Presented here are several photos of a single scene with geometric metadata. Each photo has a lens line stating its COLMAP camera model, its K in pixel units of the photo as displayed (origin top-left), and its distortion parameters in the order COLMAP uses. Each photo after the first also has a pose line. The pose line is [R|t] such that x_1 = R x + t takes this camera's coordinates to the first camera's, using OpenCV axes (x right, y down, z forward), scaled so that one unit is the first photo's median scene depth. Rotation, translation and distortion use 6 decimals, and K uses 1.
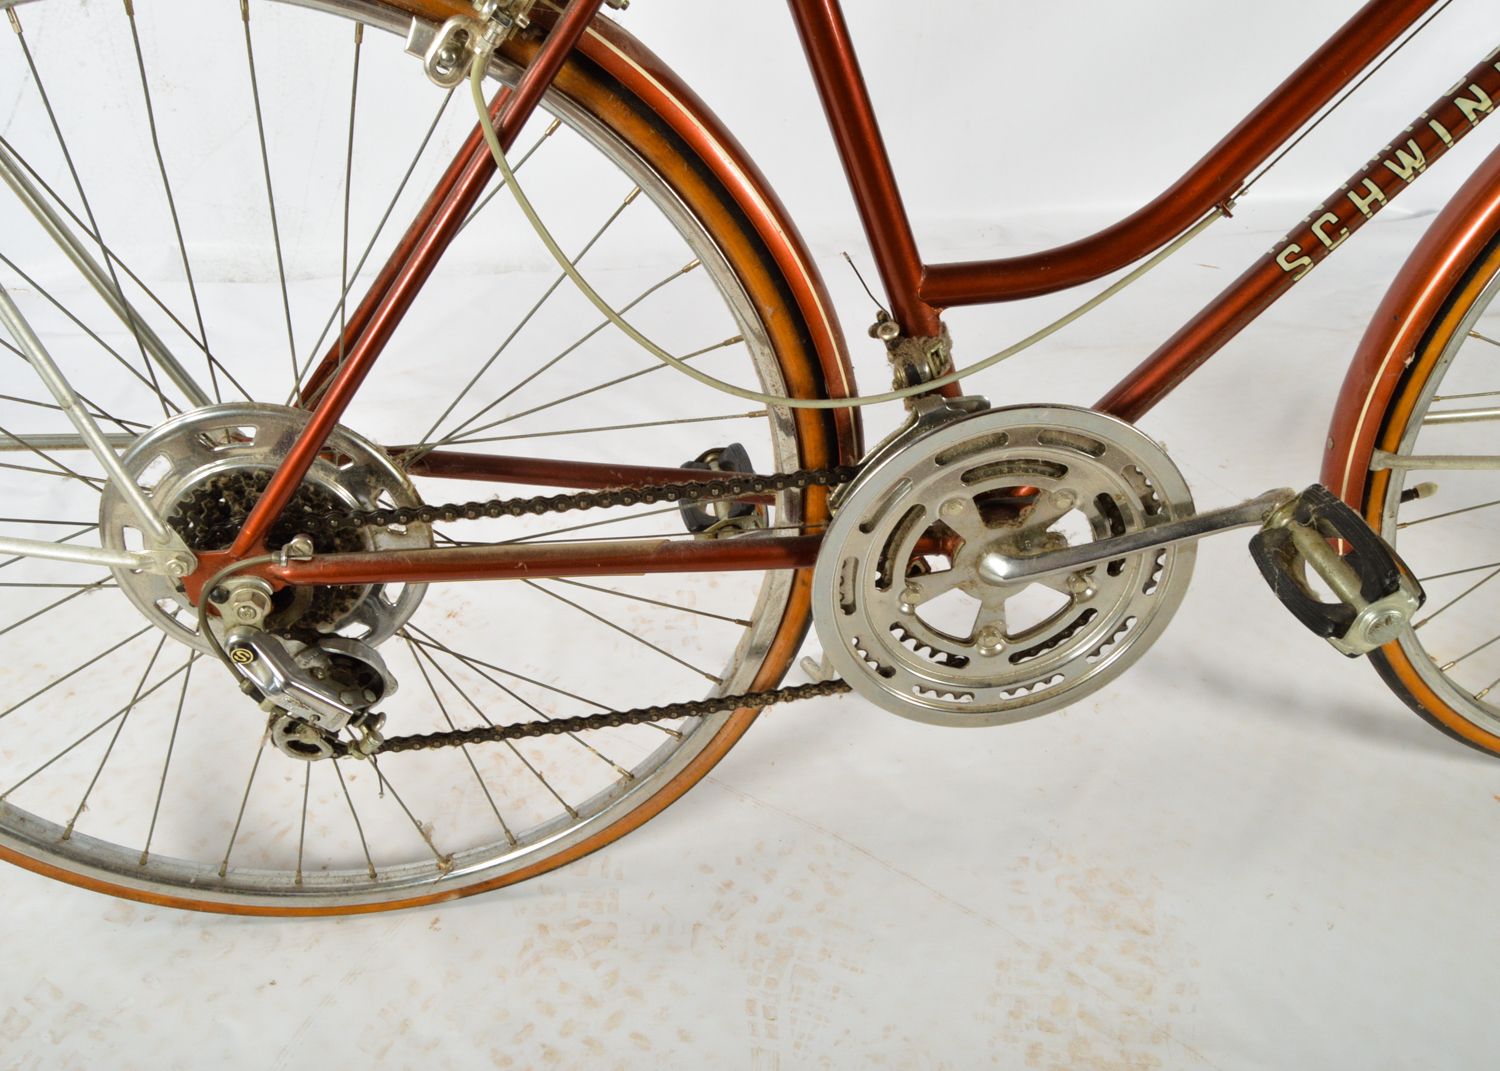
lens RADIAL K [[1271.3, 0, 754.0], [0, 1271.3, 527.8], [0, 0, 1]] dist [-0.011797, 0.006819]
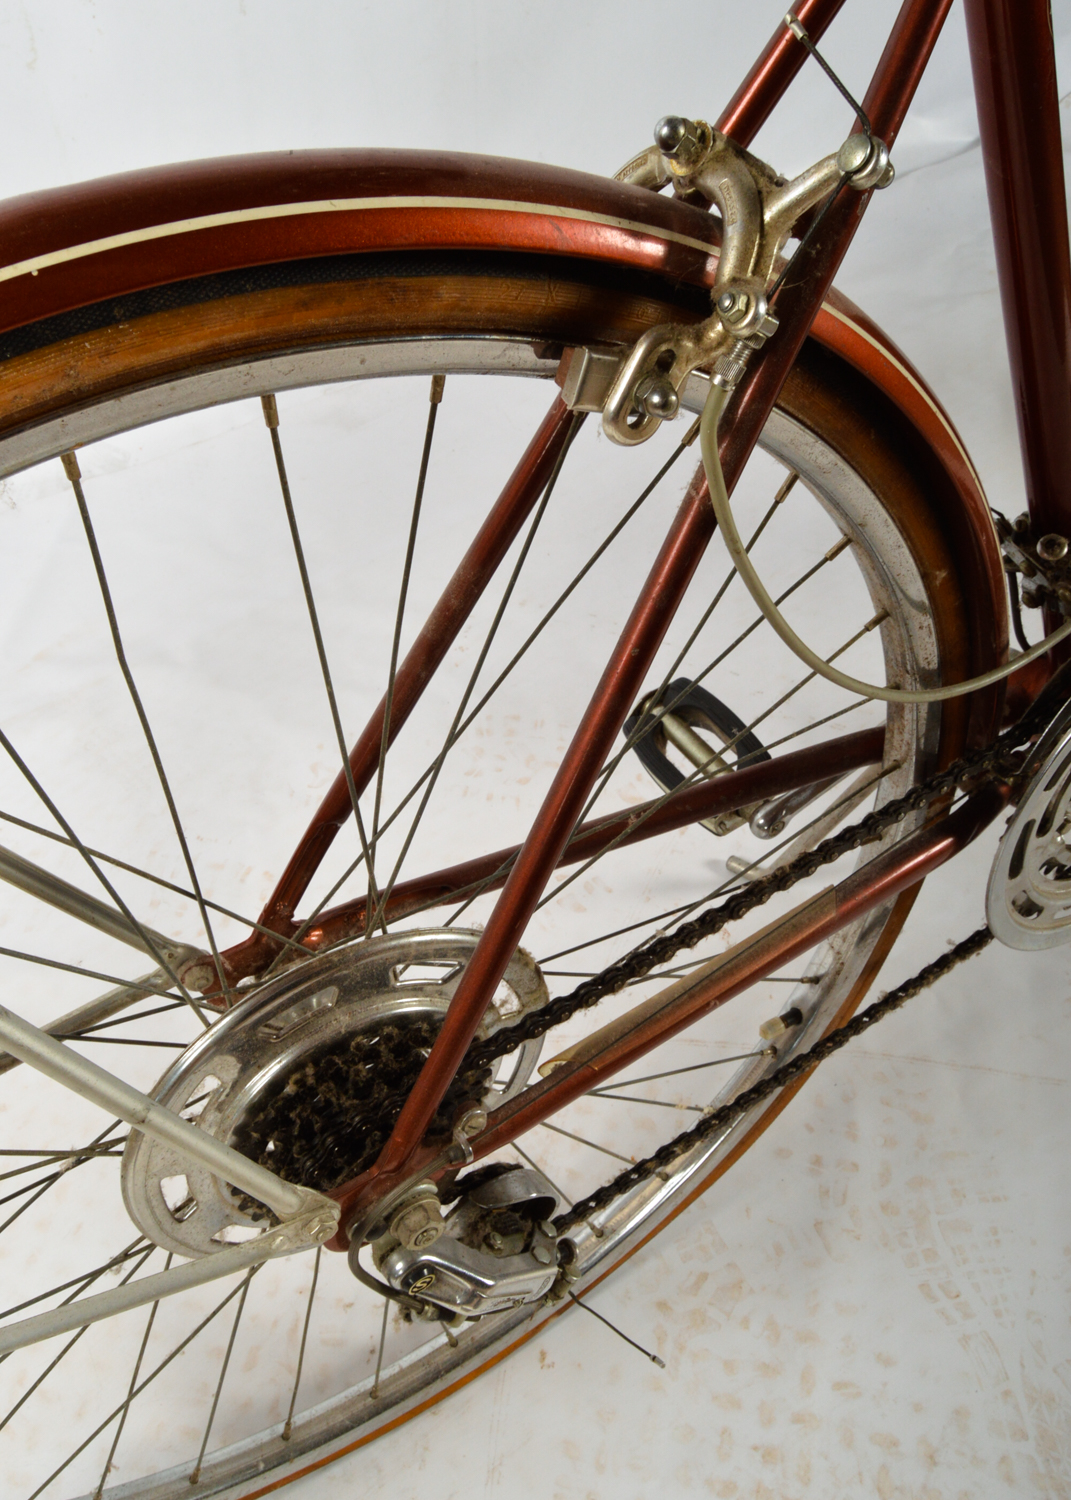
lens RADIAL K [[1271.3, 0, 561.5], [0, 1271.3, 740.9], [0, 0, 1]] dist [-0.011797, 0.006819]
pose [[0.914123, -0.336118, 0.226725, -0.313945], [0.295161, 0.935084, 0.196207, -0.237205], [-0.277955, -0.112437, 0.953991, 0.275353]]
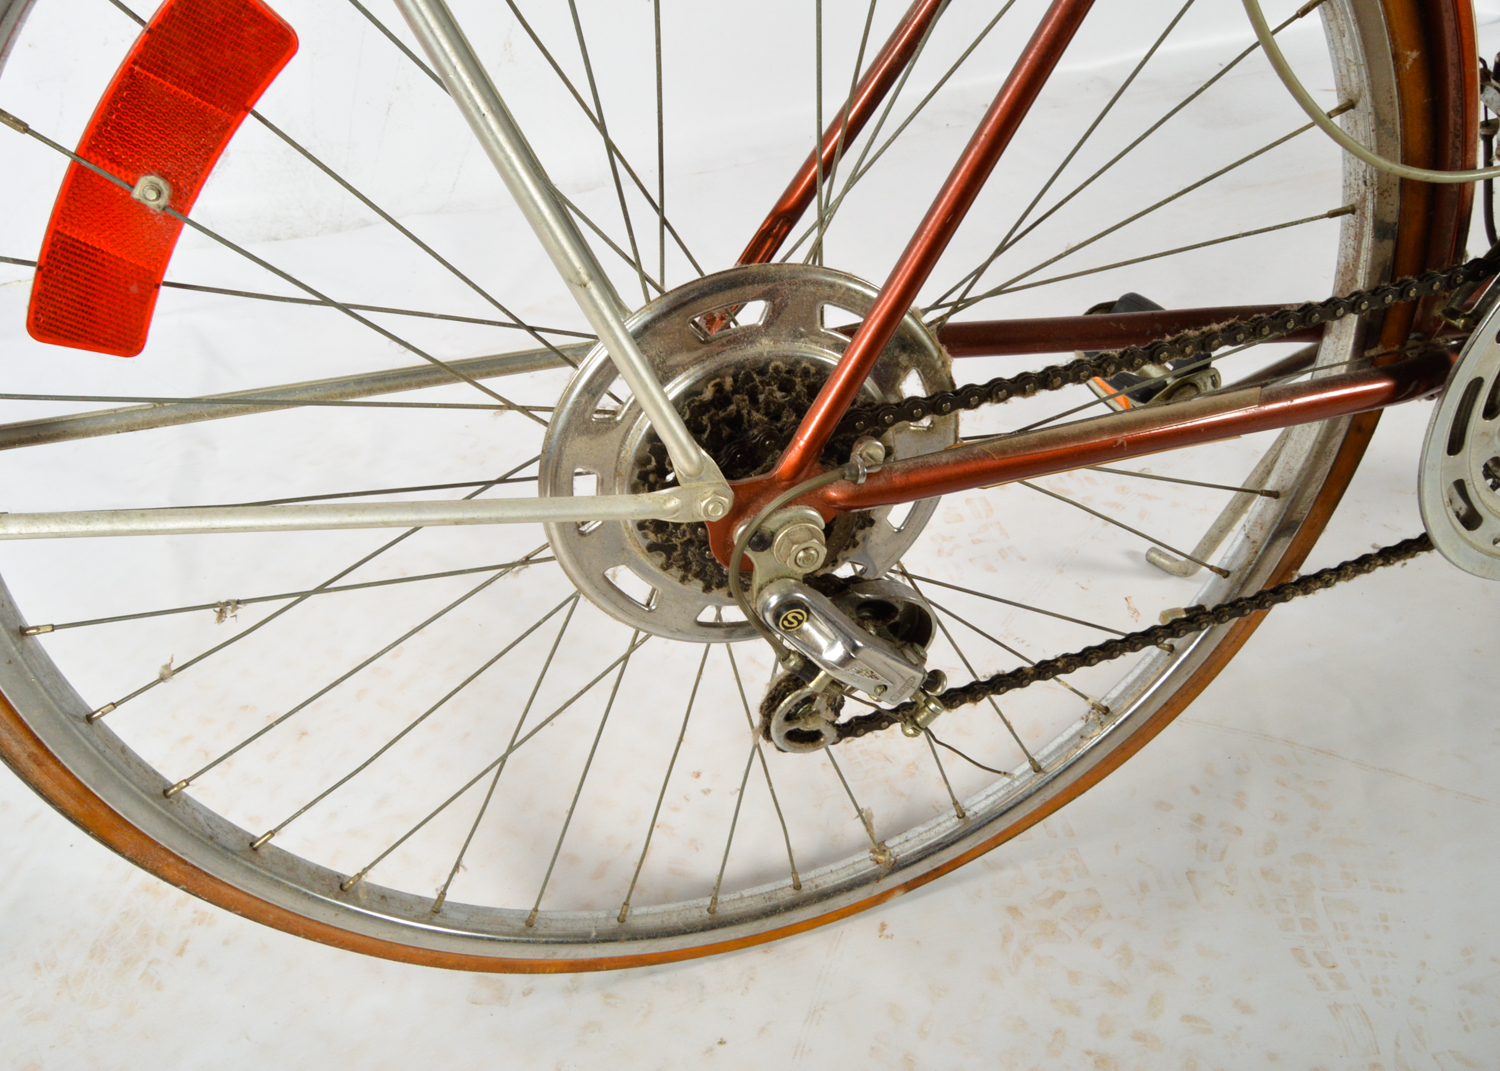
lens RADIAL K [[1271.3, 0, 786.0], [0, 1271.3, 518.5], [0, 0, 1]] dist [-0.011797, 0.006819]
pose [[0.983342, -0.152577, 0.098781, -0.377653], [0.148939, 0.987900, 0.043253, 0.009956], [-0.104185, -0.027820, 0.994169, 0.226665]]
